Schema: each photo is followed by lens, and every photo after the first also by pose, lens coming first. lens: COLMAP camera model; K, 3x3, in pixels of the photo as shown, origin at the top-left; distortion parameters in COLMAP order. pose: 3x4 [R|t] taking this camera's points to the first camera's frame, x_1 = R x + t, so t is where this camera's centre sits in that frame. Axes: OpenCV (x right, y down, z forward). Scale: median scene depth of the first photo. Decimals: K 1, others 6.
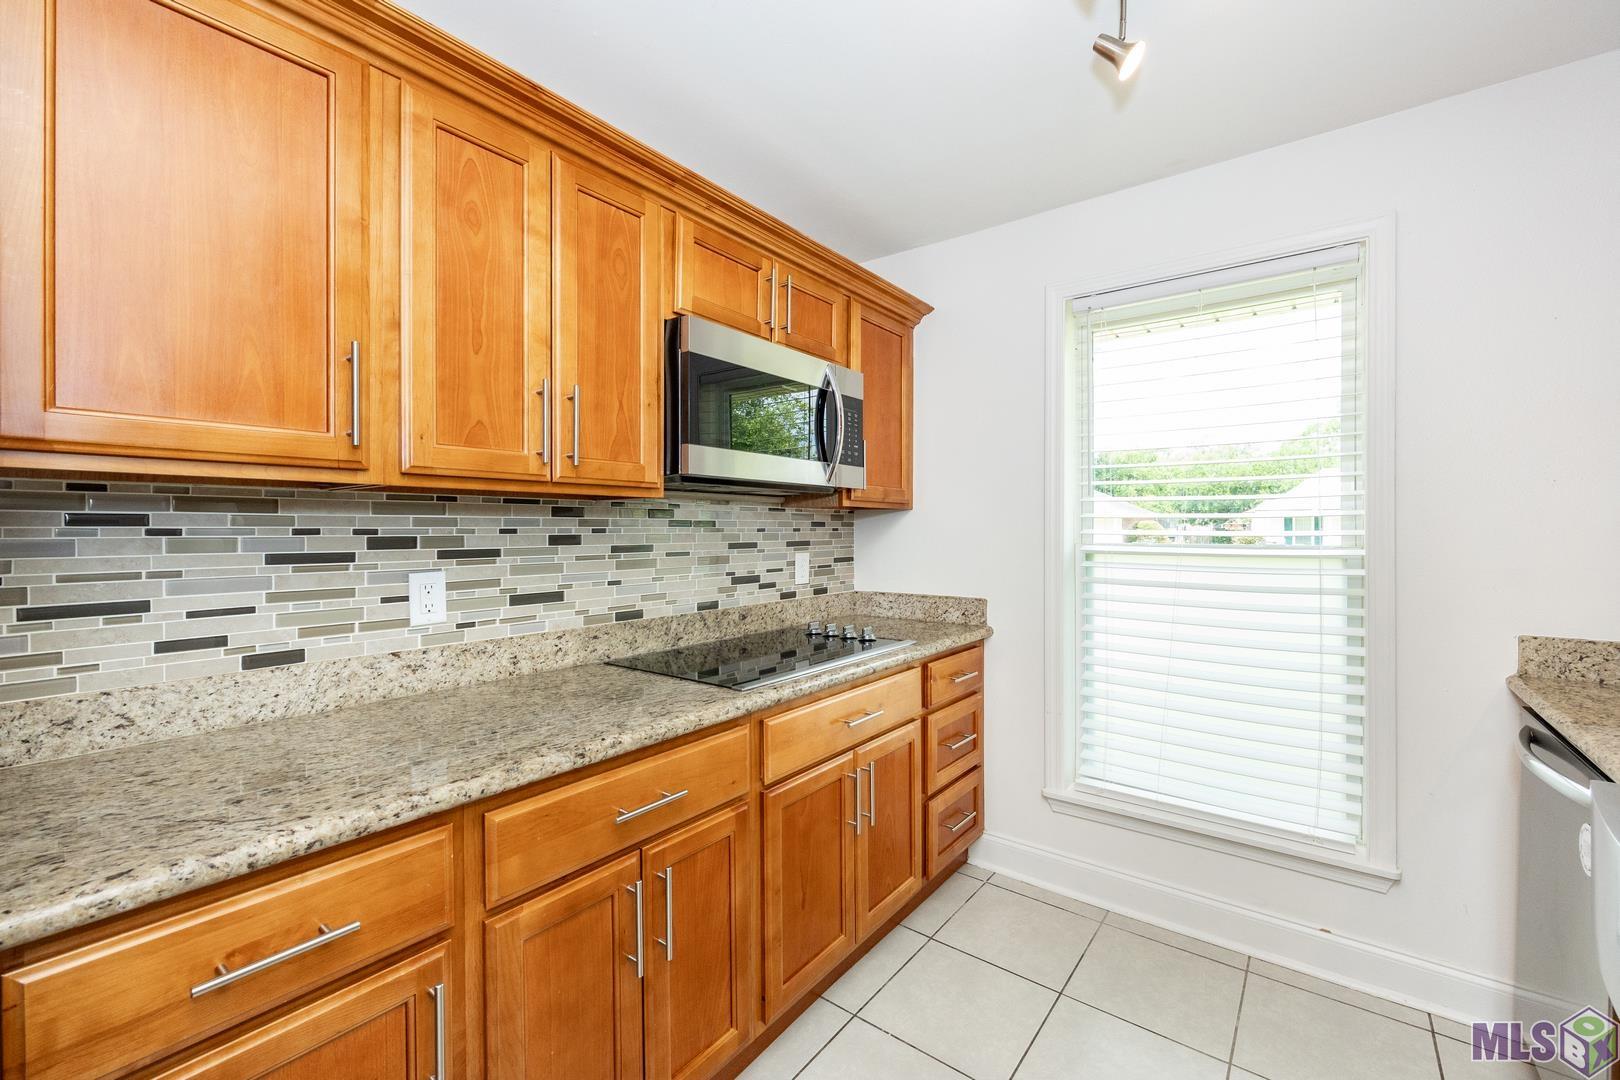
lens RADIAL K [[654.5, 0, 831.5], [0, 654.5, 527.5], [0, 0, 1]] dist [0.009559, -0.001454]
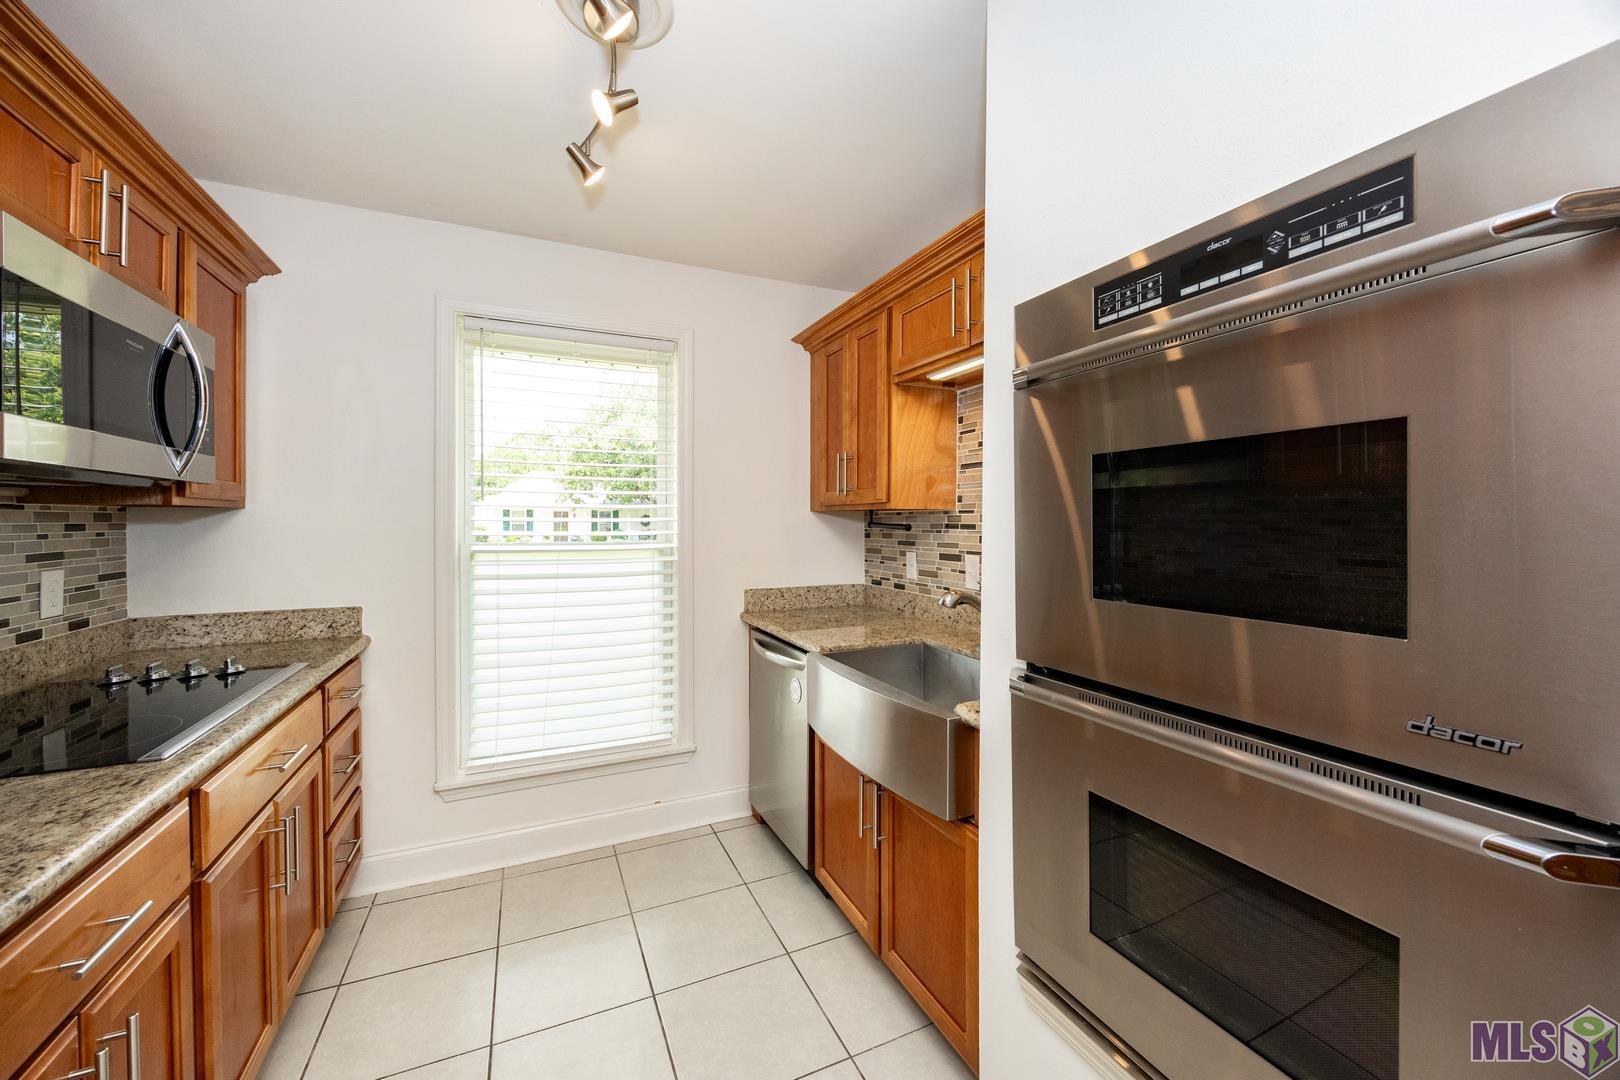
lens RADIAL K [[654.5, 0, 808.2], [0, 654.5, 522.6], [0, 0, 1]] dist [0.009559, -0.001454]
pose [[0.492006, -0.004409, 0.870581, -0.282163], [-0.002425, 0.999976, 0.006434, -0.018679], [-0.870589, -0.005276, 0.491983, -0.007718]]
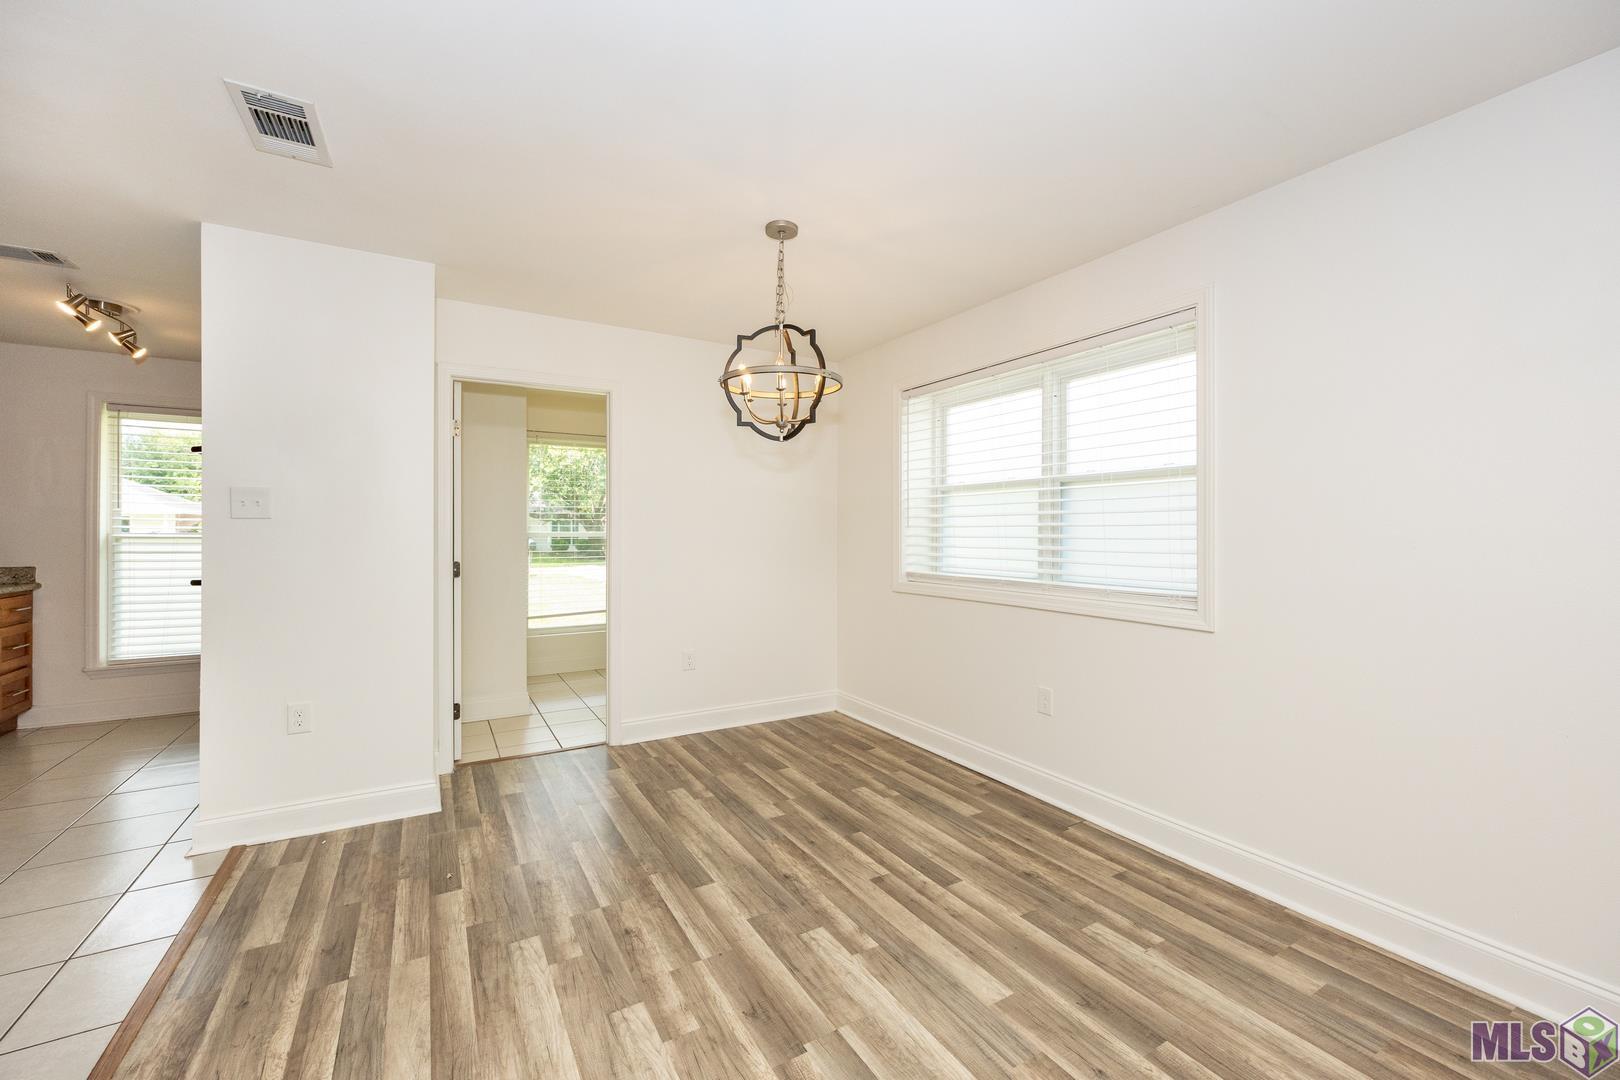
lens RADIAL K [[625.9, 0, 791.6], [0, 625.9, 541.1], [0, 0, 1]] dist [-0.003057, 0.000120]
pose [[0.371895, -0.006625, 0.928251, -0.560737], [-0.013553, 0.999829, 0.012566, -0.000918], [-0.928176, -0.017253, 0.371742, -1.488325]]
